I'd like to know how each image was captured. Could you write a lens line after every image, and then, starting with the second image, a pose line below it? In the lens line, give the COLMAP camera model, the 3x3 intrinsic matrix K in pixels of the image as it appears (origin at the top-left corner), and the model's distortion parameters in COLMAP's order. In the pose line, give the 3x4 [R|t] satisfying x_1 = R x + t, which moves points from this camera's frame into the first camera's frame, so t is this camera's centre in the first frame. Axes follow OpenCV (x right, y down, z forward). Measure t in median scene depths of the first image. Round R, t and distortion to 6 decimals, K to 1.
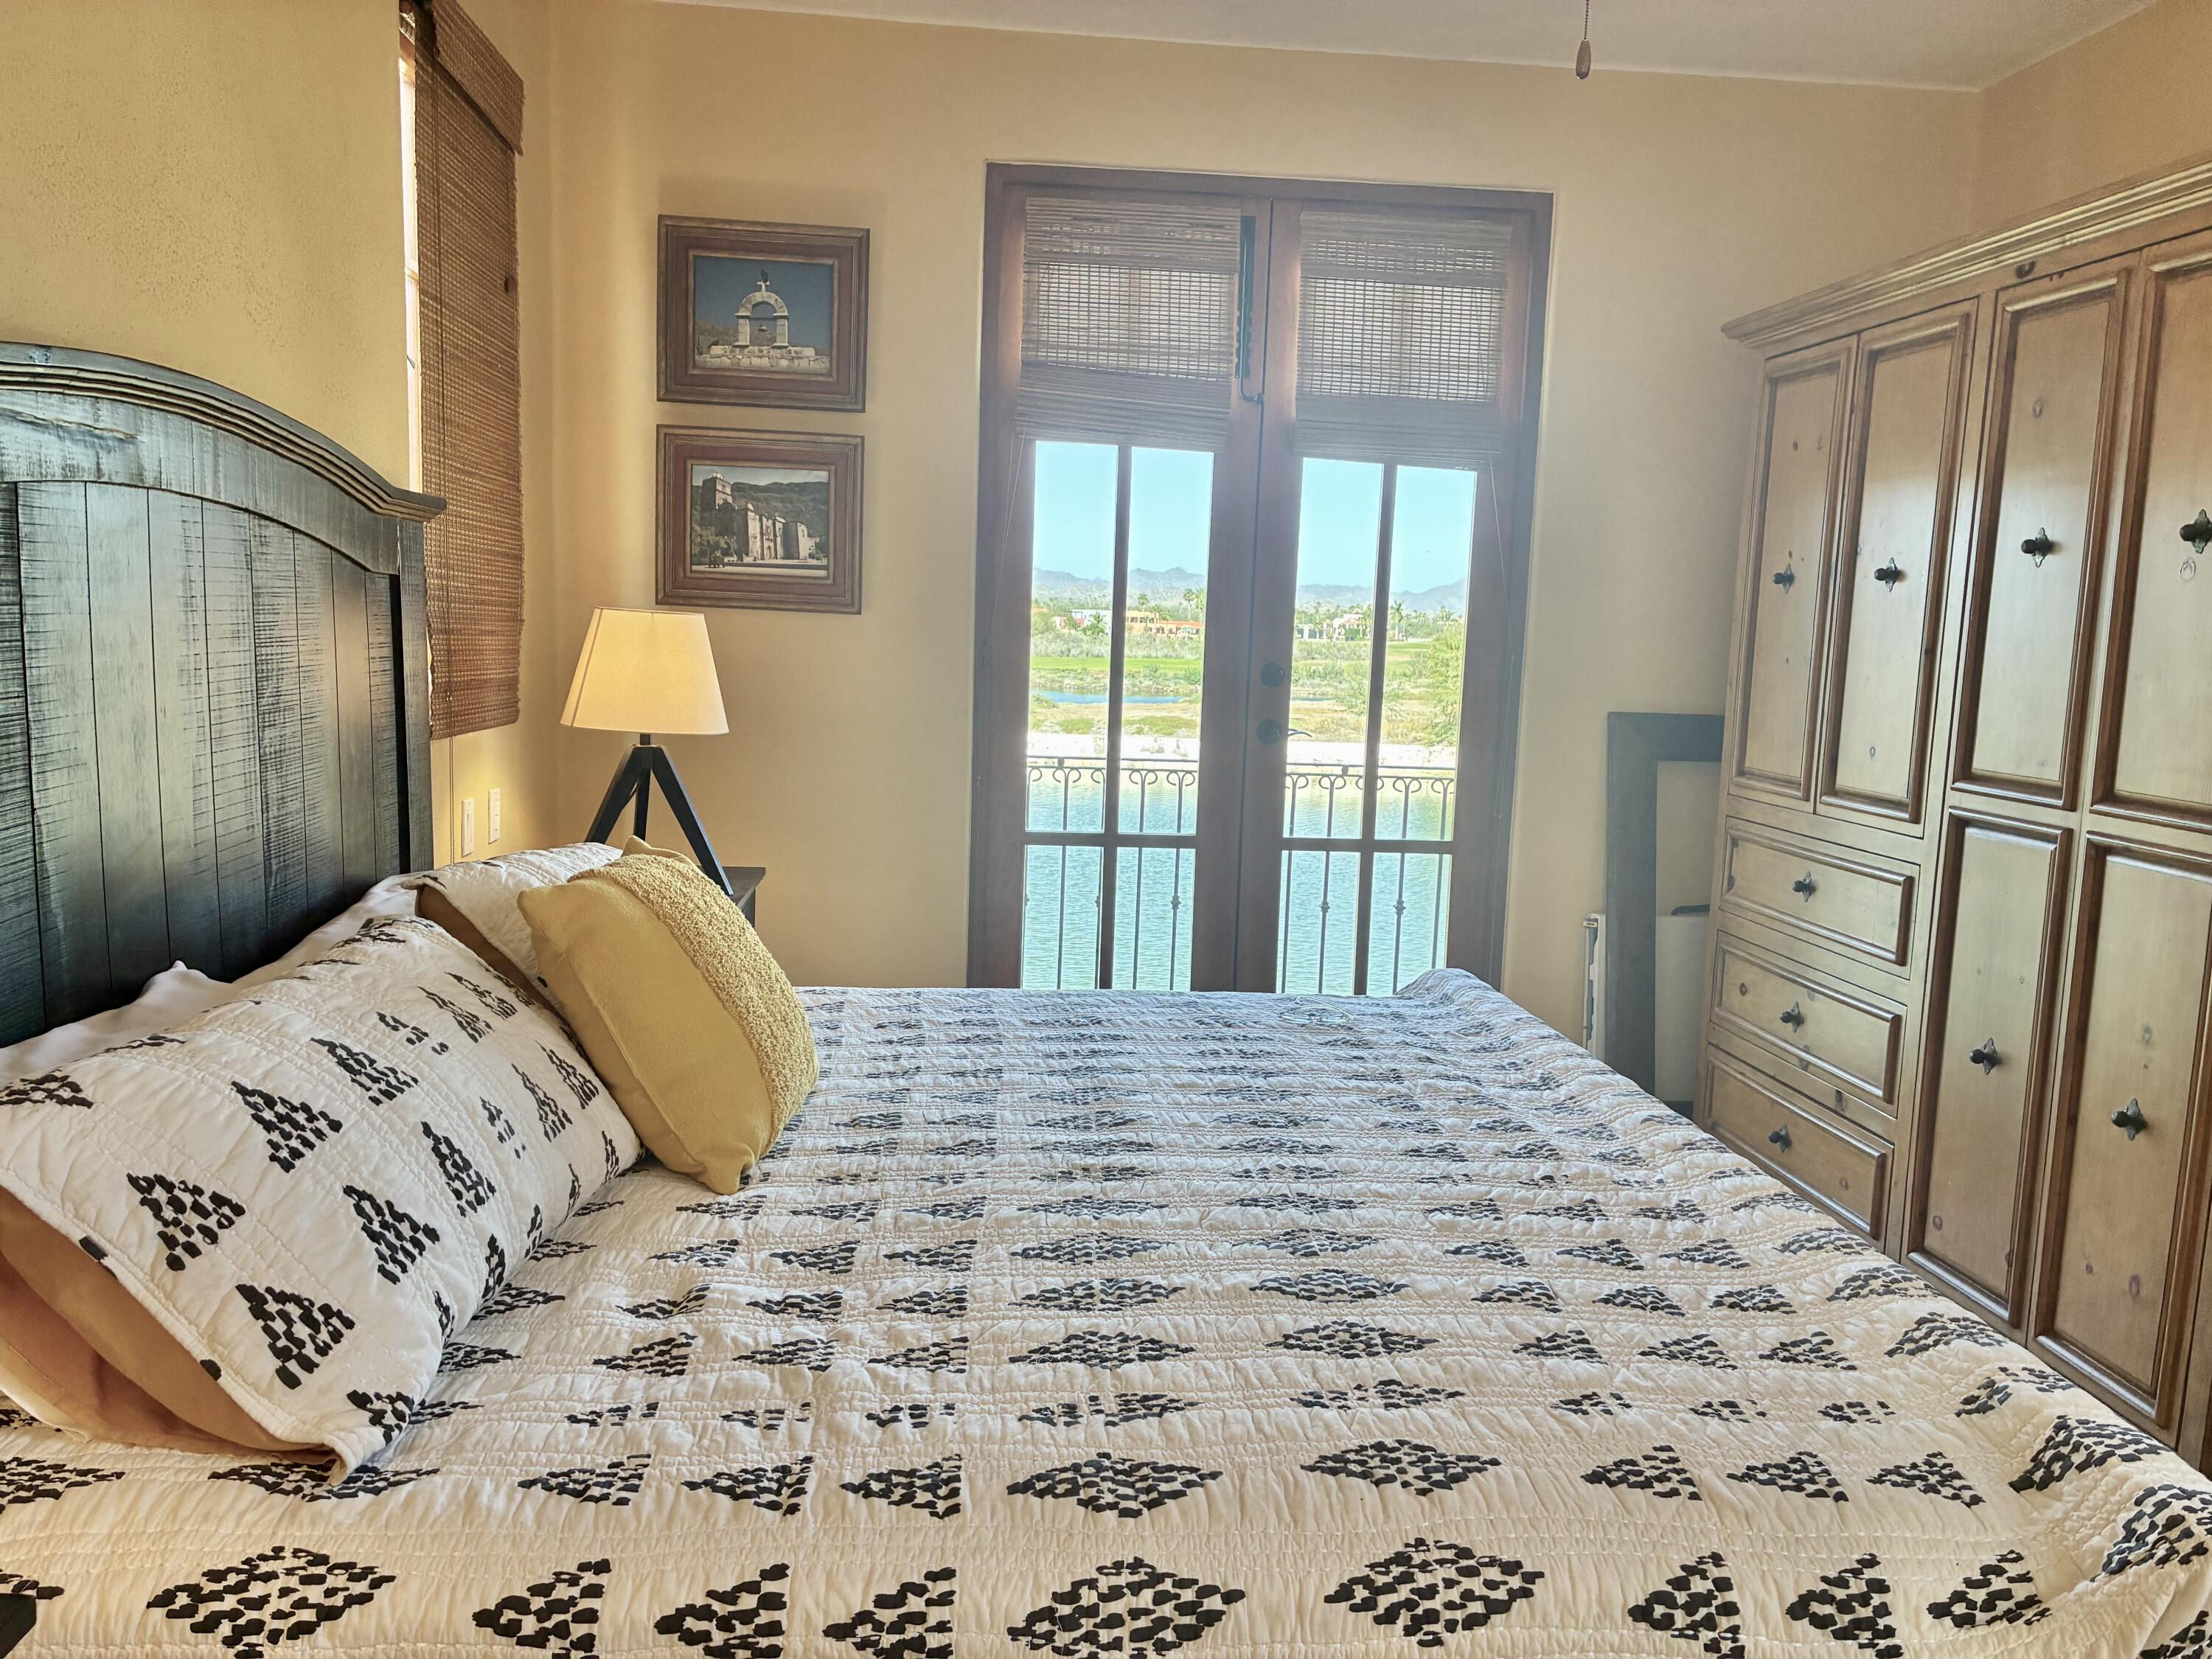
lens RADIAL K [[1679.0, 0, 1061.2], [0, 1679.0, 850.6], [0, 0, 1]] dist [0.046348, -0.052608]
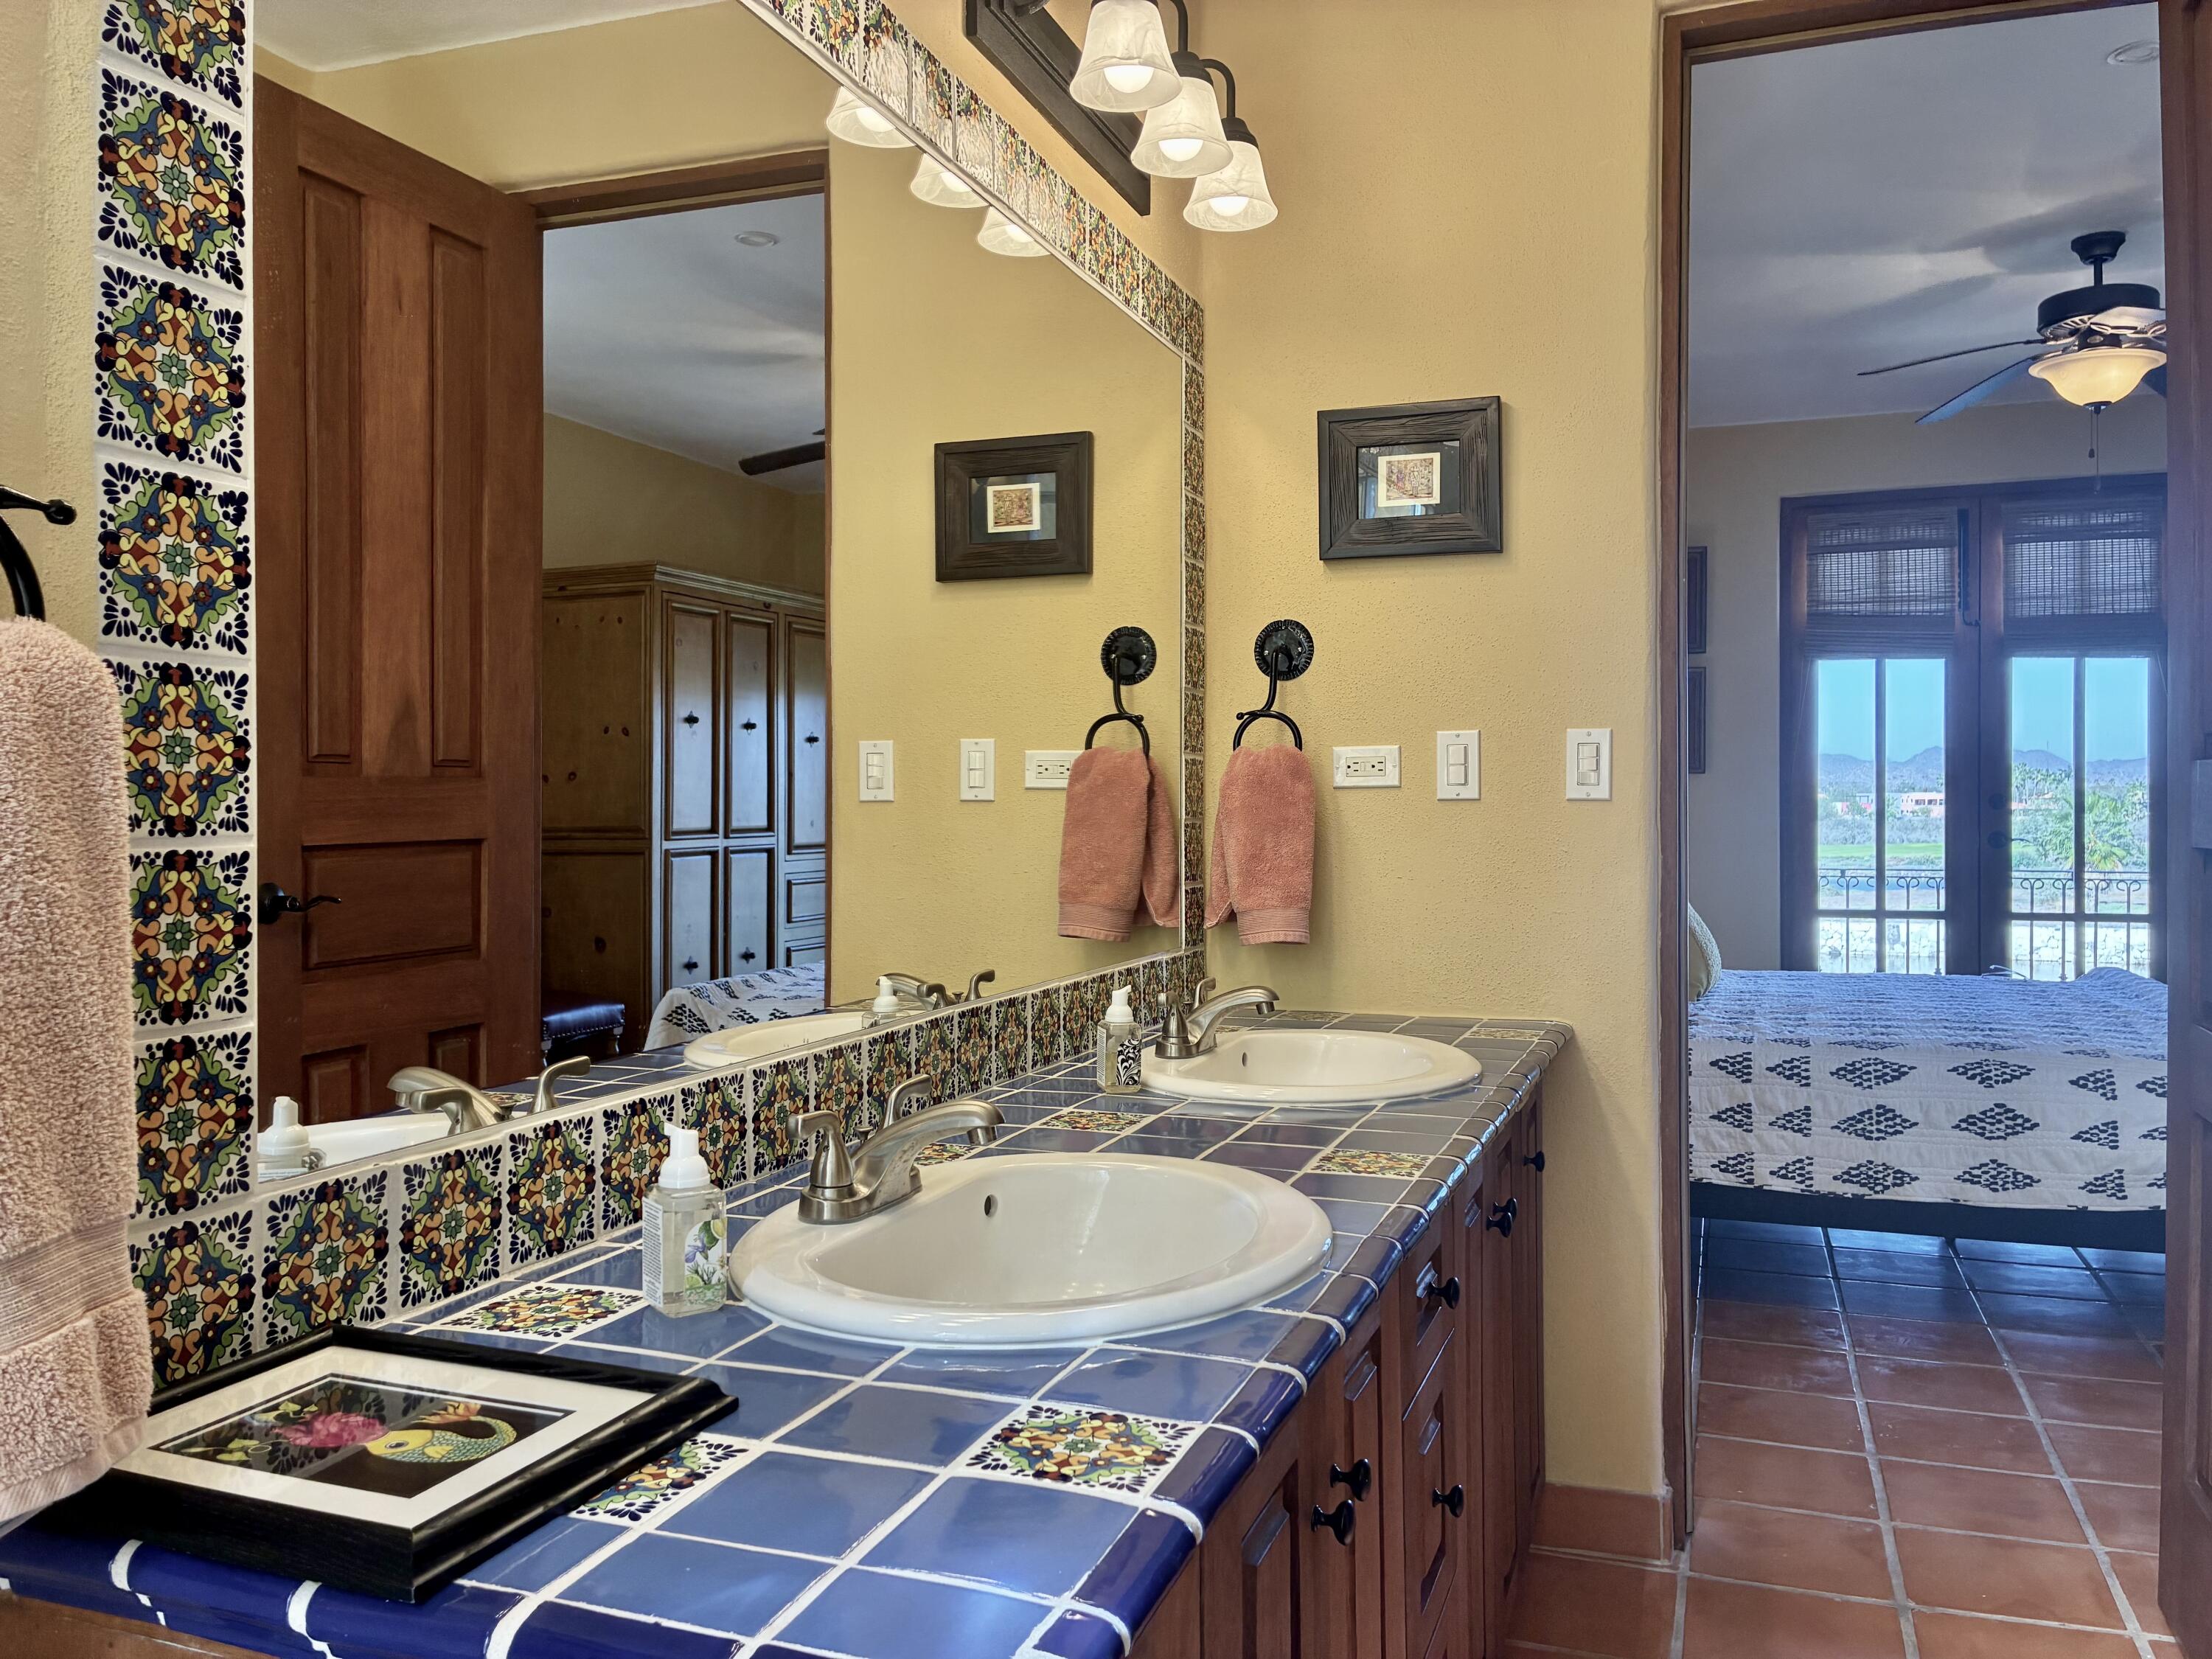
lens RADIAL K [[1679.0, 0, 1114.5], [0, 1679.0, 826.4], [0, 0, 1]] dist [0.046348, -0.052608]
pose [[0.917603, -0.033112, -0.396117, 0.002244], [-0.019471, 0.991584, -0.127994, 0.127838], [0.397022, 0.125161, 0.909235, -0.689876]]
